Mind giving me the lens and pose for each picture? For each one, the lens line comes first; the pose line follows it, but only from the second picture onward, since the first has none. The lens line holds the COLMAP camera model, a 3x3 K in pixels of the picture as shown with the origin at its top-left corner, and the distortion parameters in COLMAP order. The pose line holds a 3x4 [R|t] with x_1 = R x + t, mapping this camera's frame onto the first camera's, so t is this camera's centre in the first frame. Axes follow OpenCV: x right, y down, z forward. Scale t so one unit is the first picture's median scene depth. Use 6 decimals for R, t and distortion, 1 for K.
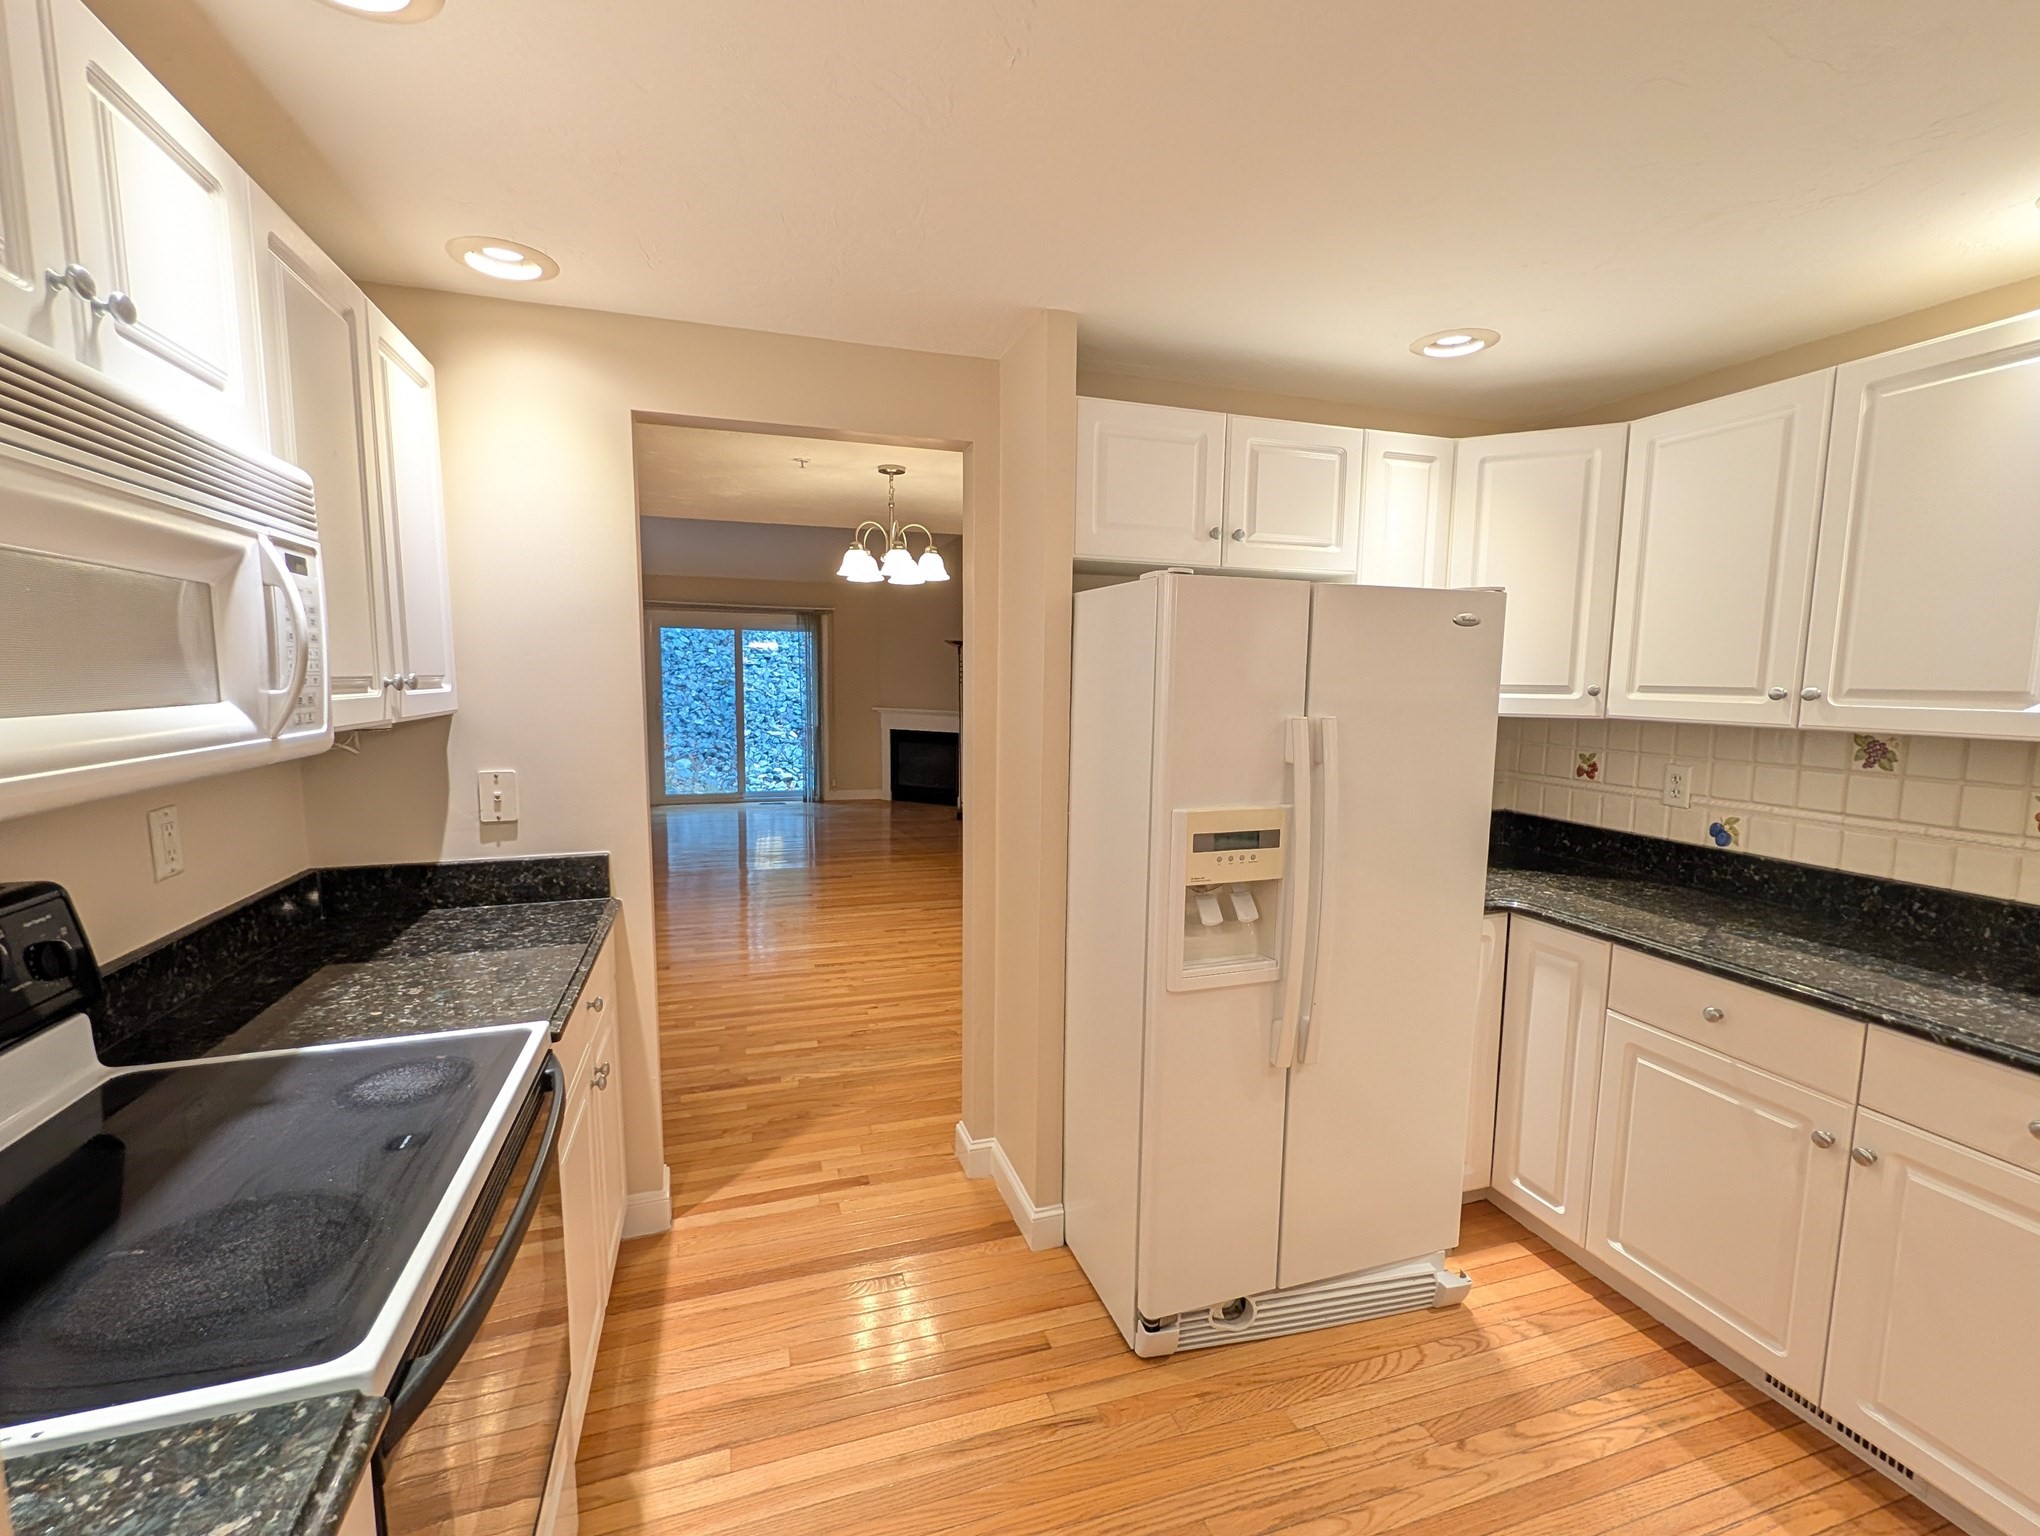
lens RADIAL K [[899.4, 0, 1026.0], [0, 899.4, 763.9], [0, 0, 1]] dist [0.000009, 0.000219]
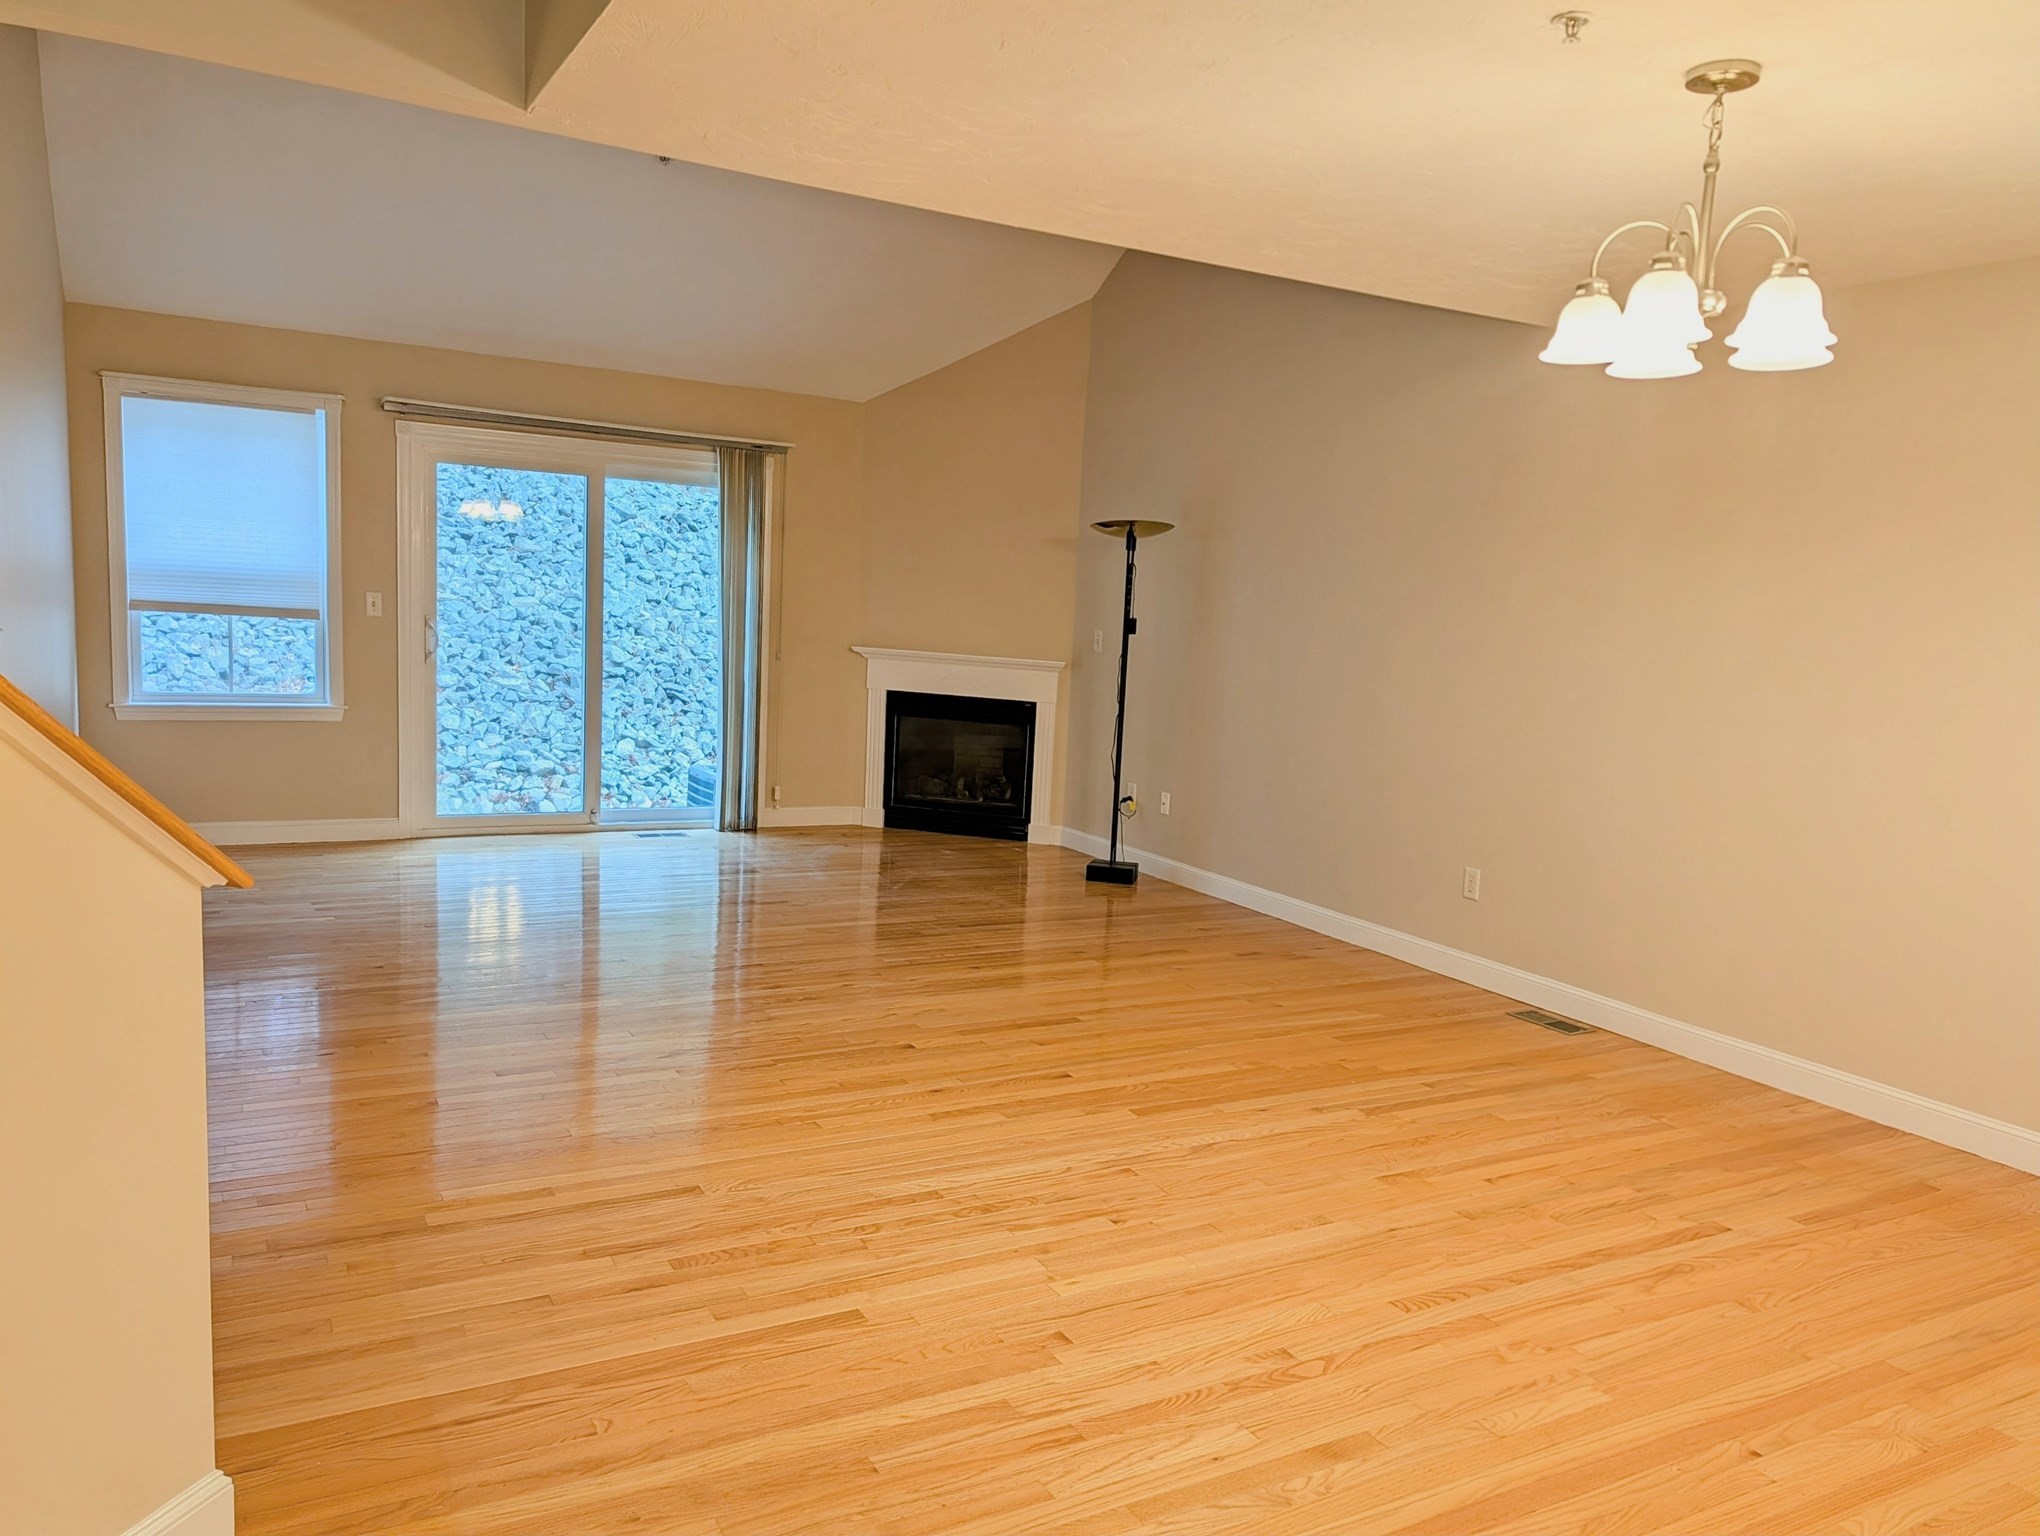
lens RADIAL K [[1459.5, 0, 1020.0], [0, 1459.5, 768.0], [0, 0, 1]] dist [0.026072, -0.017523]
pose [[0.980927, 0.014876, 0.193806, -0.236481], [-0.019440, 0.999576, 0.021672, -0.013020], [-0.193401, -0.025026, 0.980801, 0.172556]]
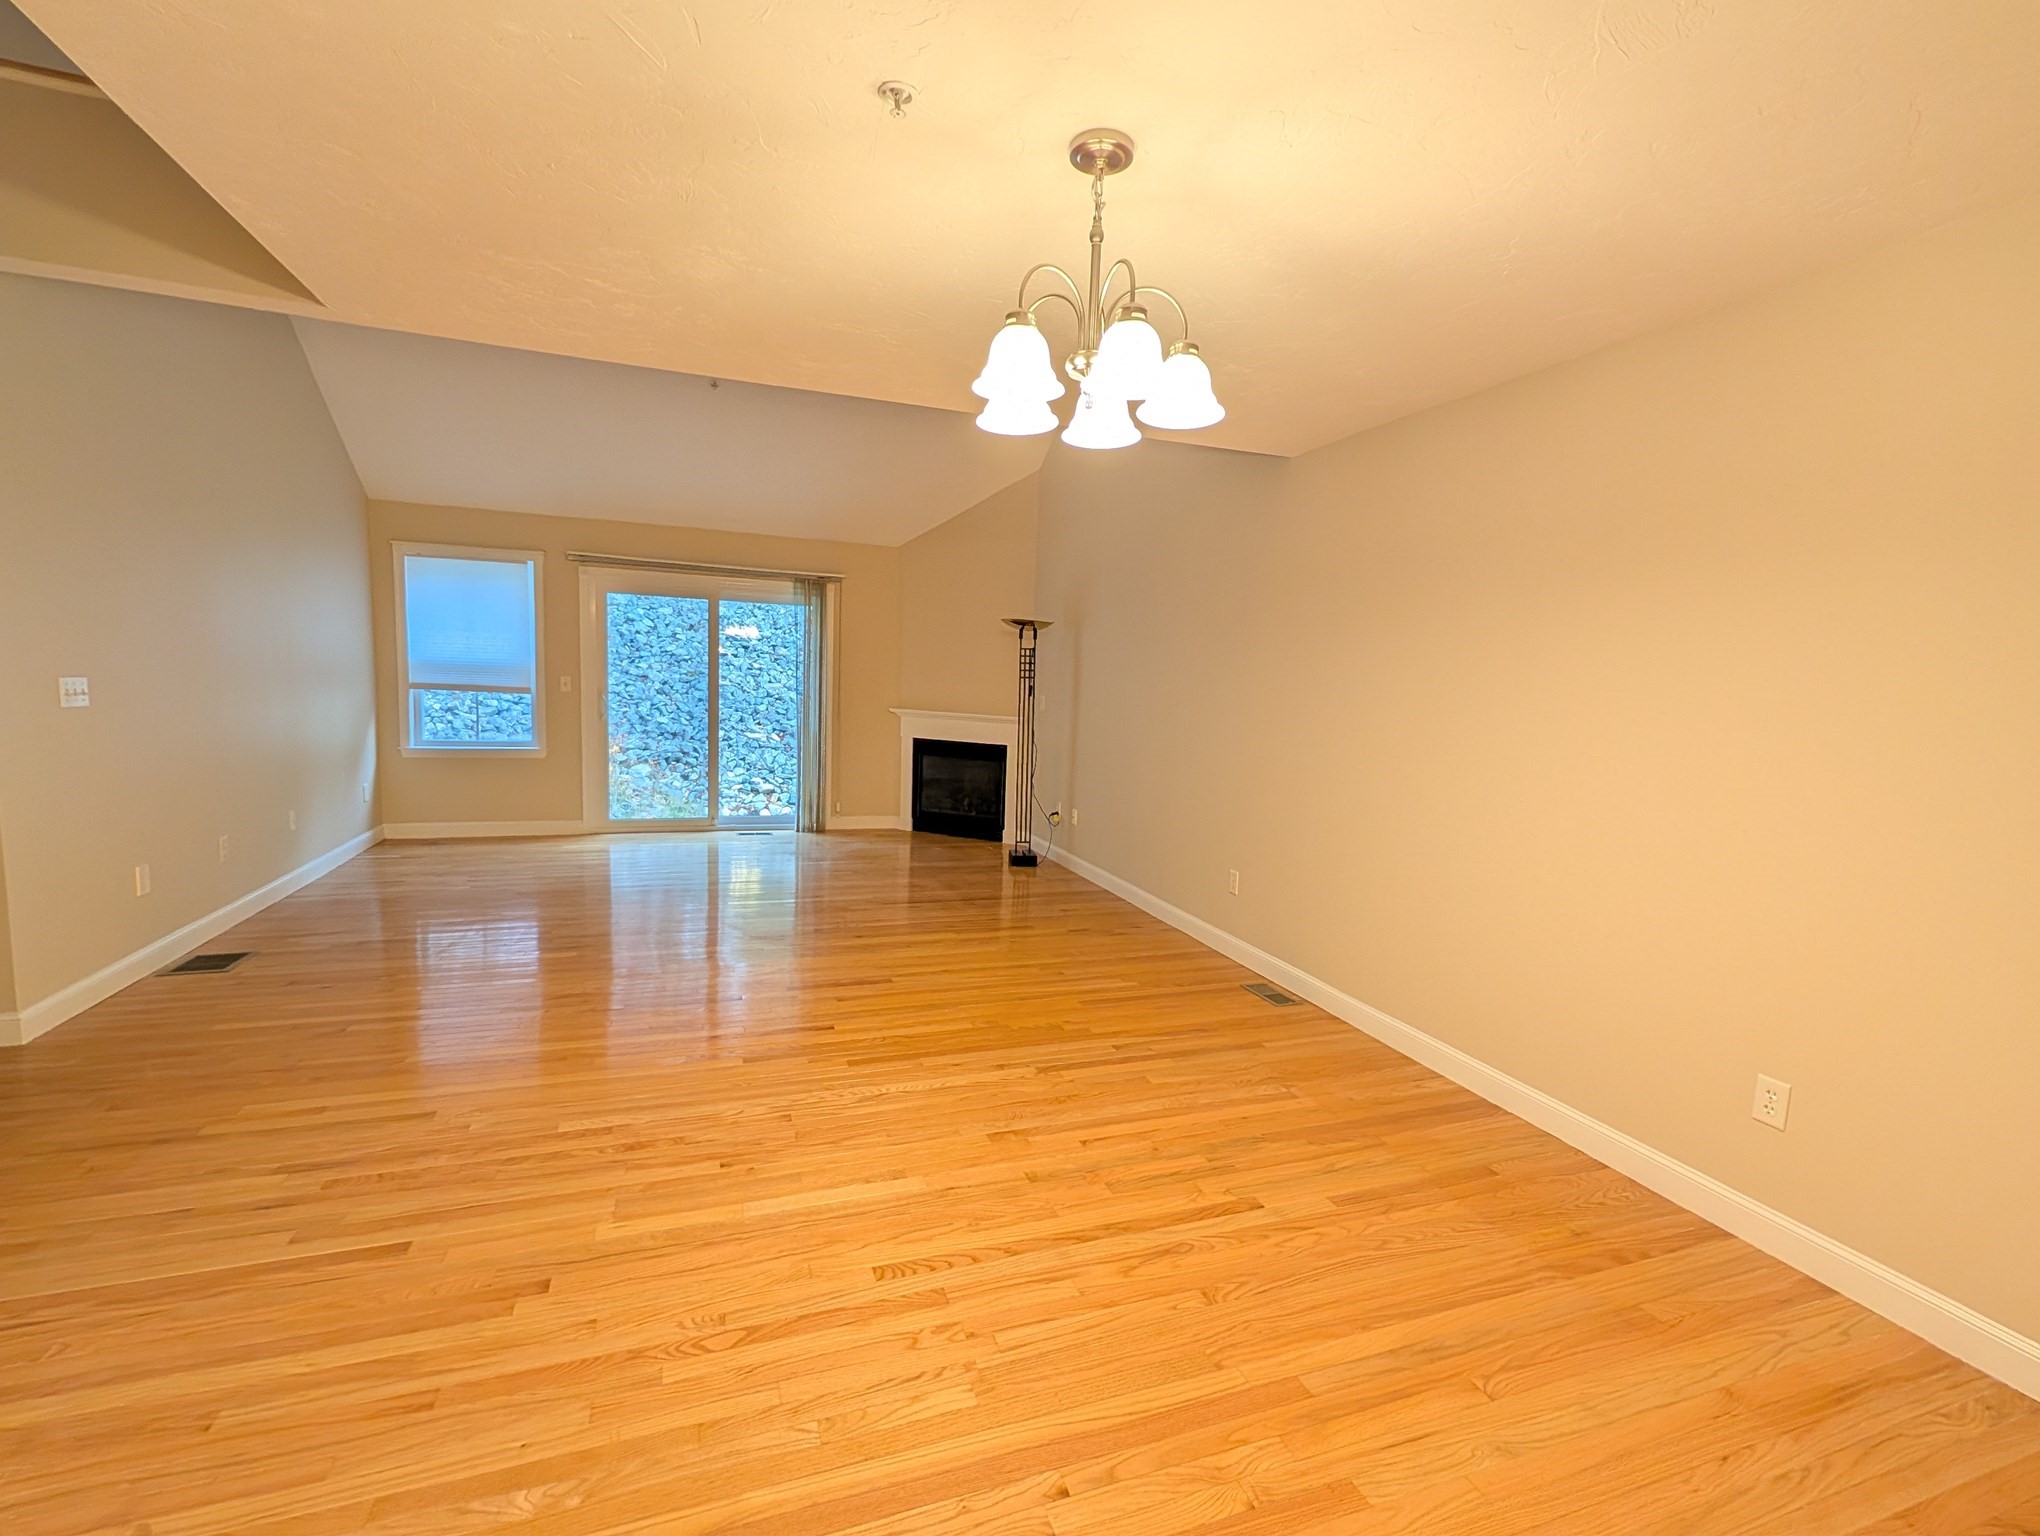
lens RADIAL K [[899.4, 0, 1026.0], [0, 899.4, 763.9], [0, 0, 1]] dist [0.000009, 0.000219]
pose [[0.999244, 0.023080, 0.031288, -0.079005], [-0.022952, 0.999727, -0.004422, -0.015100], [-0.031382, 0.003701, 0.999501, 0.238973]]
